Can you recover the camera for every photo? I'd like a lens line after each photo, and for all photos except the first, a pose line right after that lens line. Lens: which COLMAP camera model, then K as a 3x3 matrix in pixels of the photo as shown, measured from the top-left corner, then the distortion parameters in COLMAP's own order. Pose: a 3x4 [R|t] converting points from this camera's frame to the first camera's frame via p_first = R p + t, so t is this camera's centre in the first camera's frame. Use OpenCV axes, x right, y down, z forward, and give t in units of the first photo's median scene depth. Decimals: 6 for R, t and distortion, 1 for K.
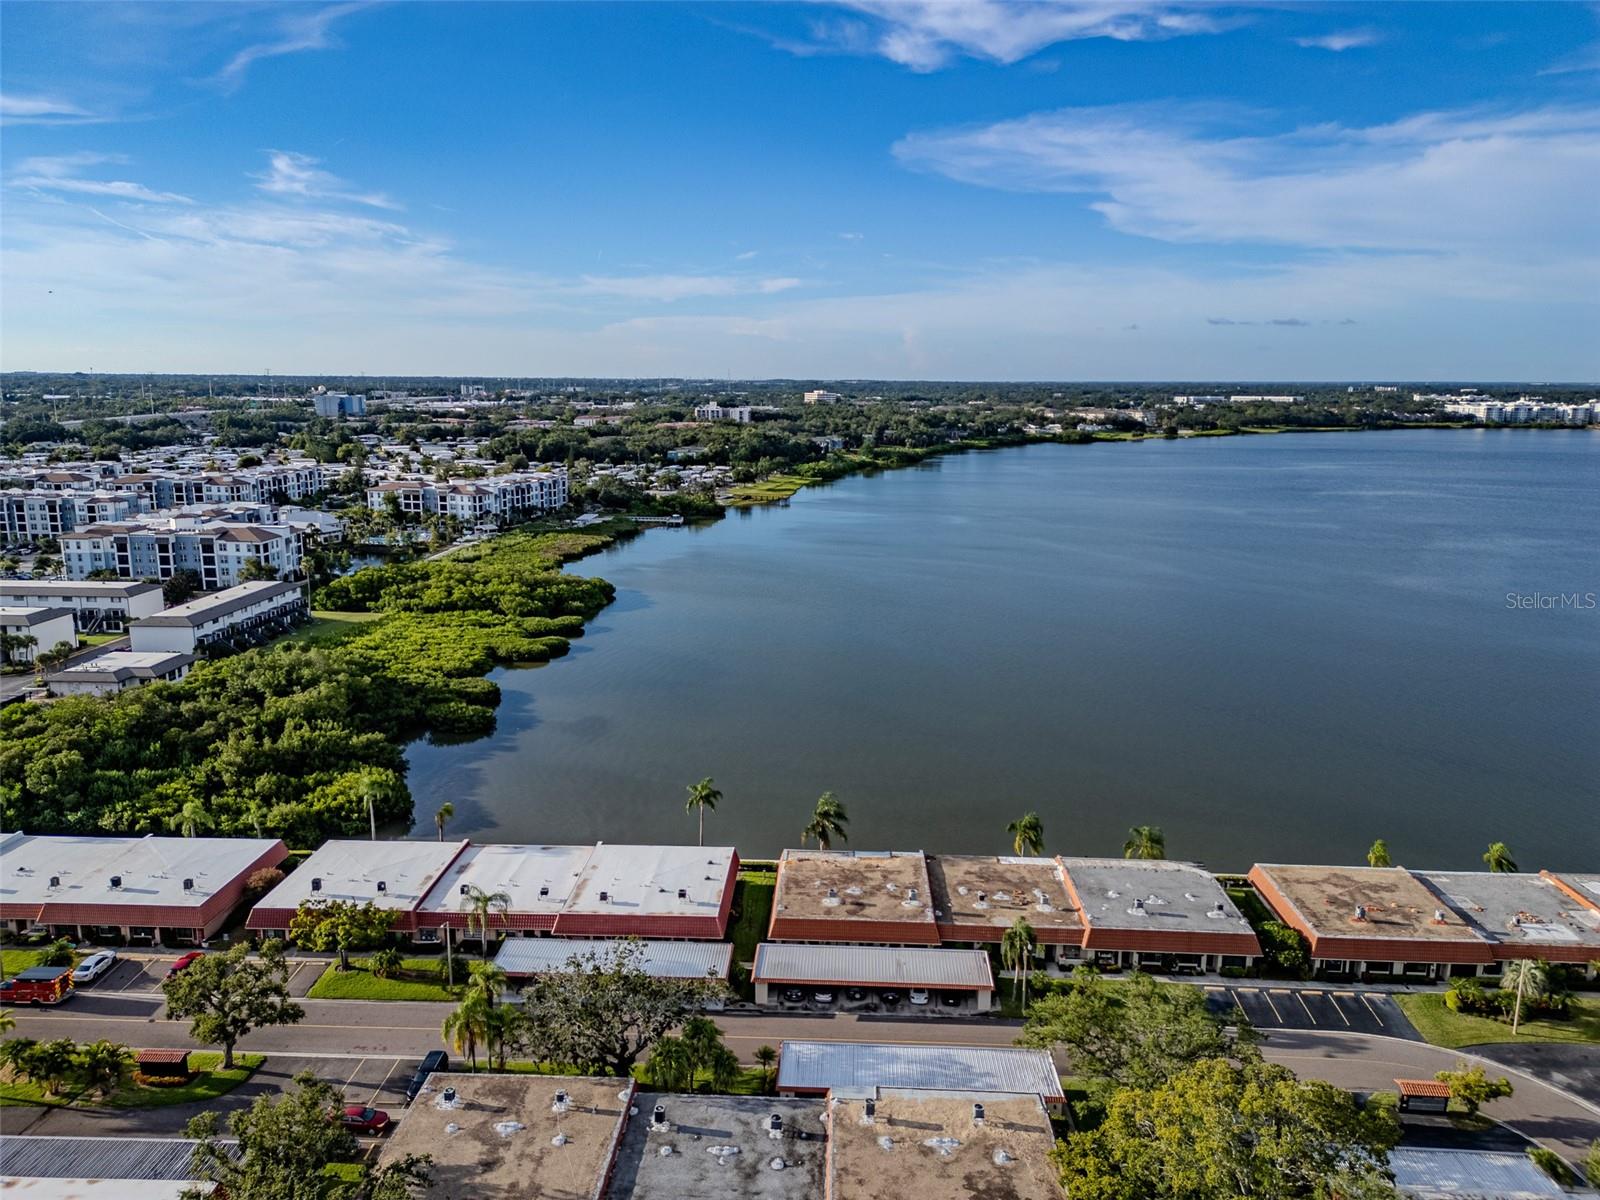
lens RADIAL K [[1115.1, 0, 801.3], [0, 1115.1, 600.8], [0, 0, 1]] dist [0.075030, -0.067965]
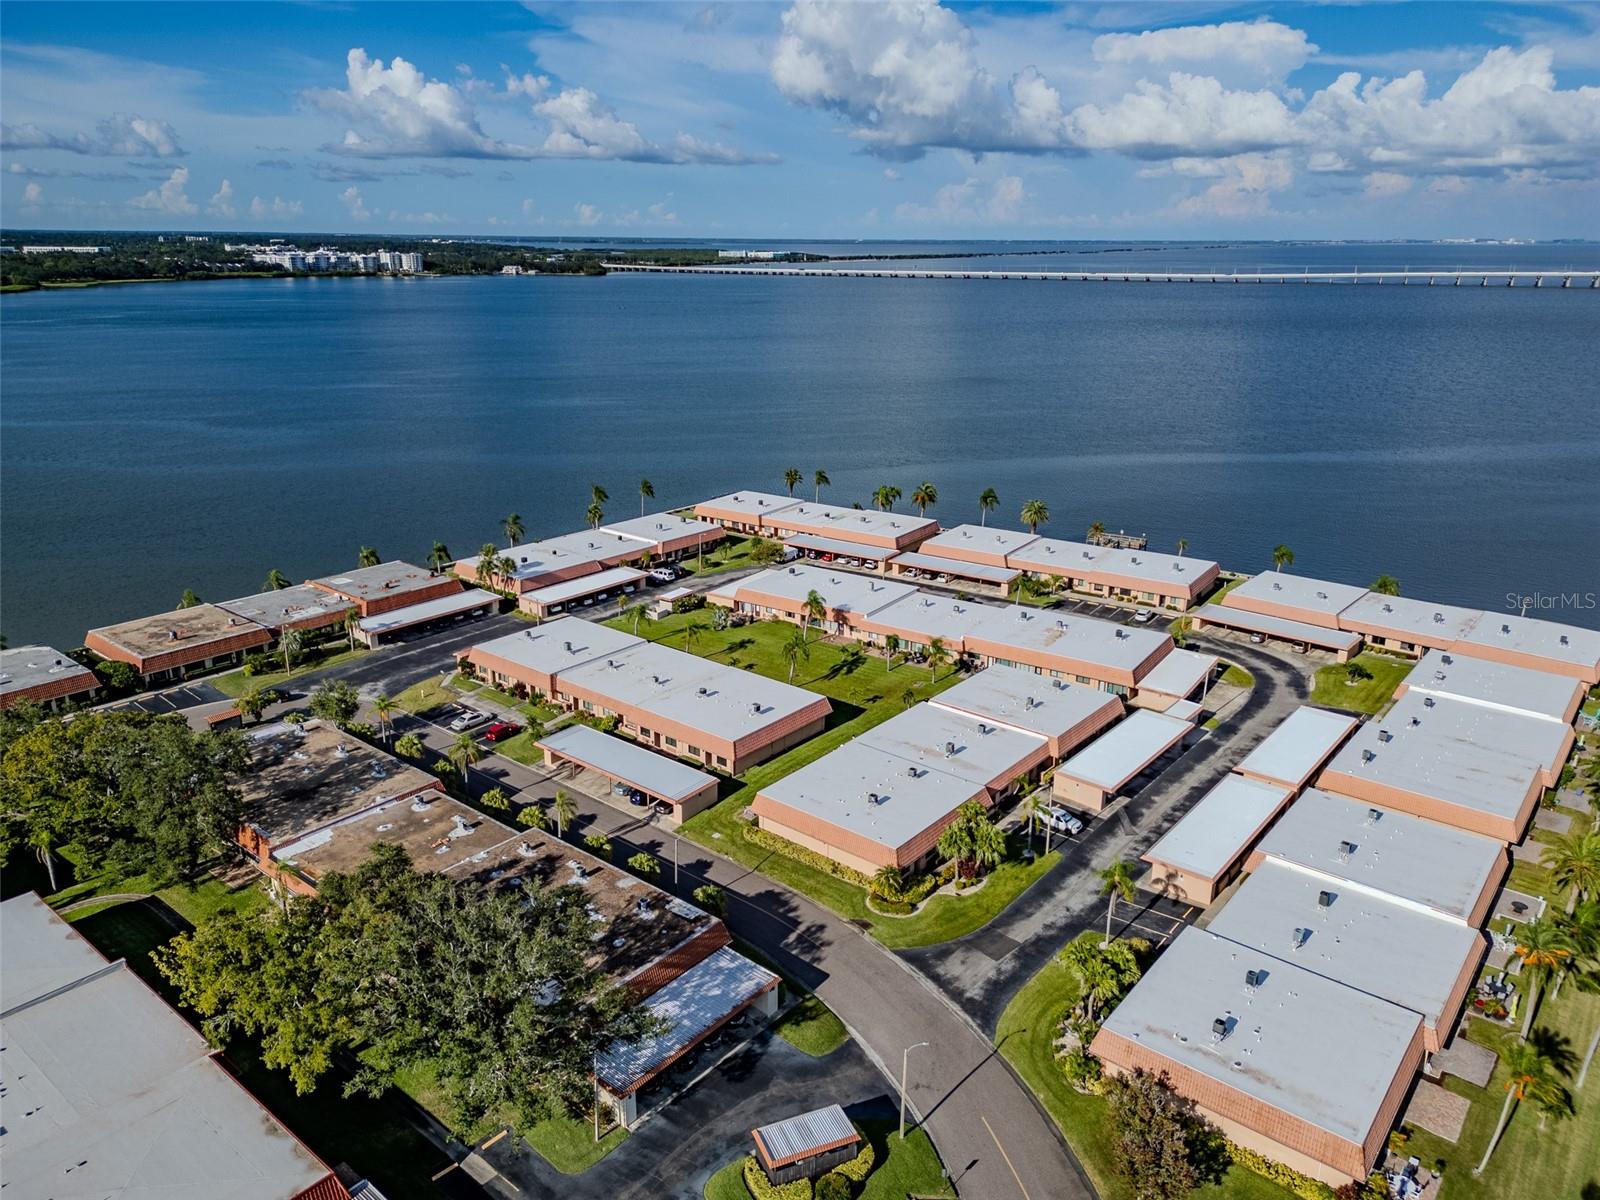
lens RADIAL K [[1115.1, 0, 801.3], [0, 1115.1, 600.8], [0, 0, 1]] dist [0.075030, -0.067965]
pose [[0.593703, -0.250092, 0.764834, -0.071998], [0.154013, 0.968222, 0.197044, 0.078600], [-0.789808, 0.000809, 0.613354, -0.367898]]
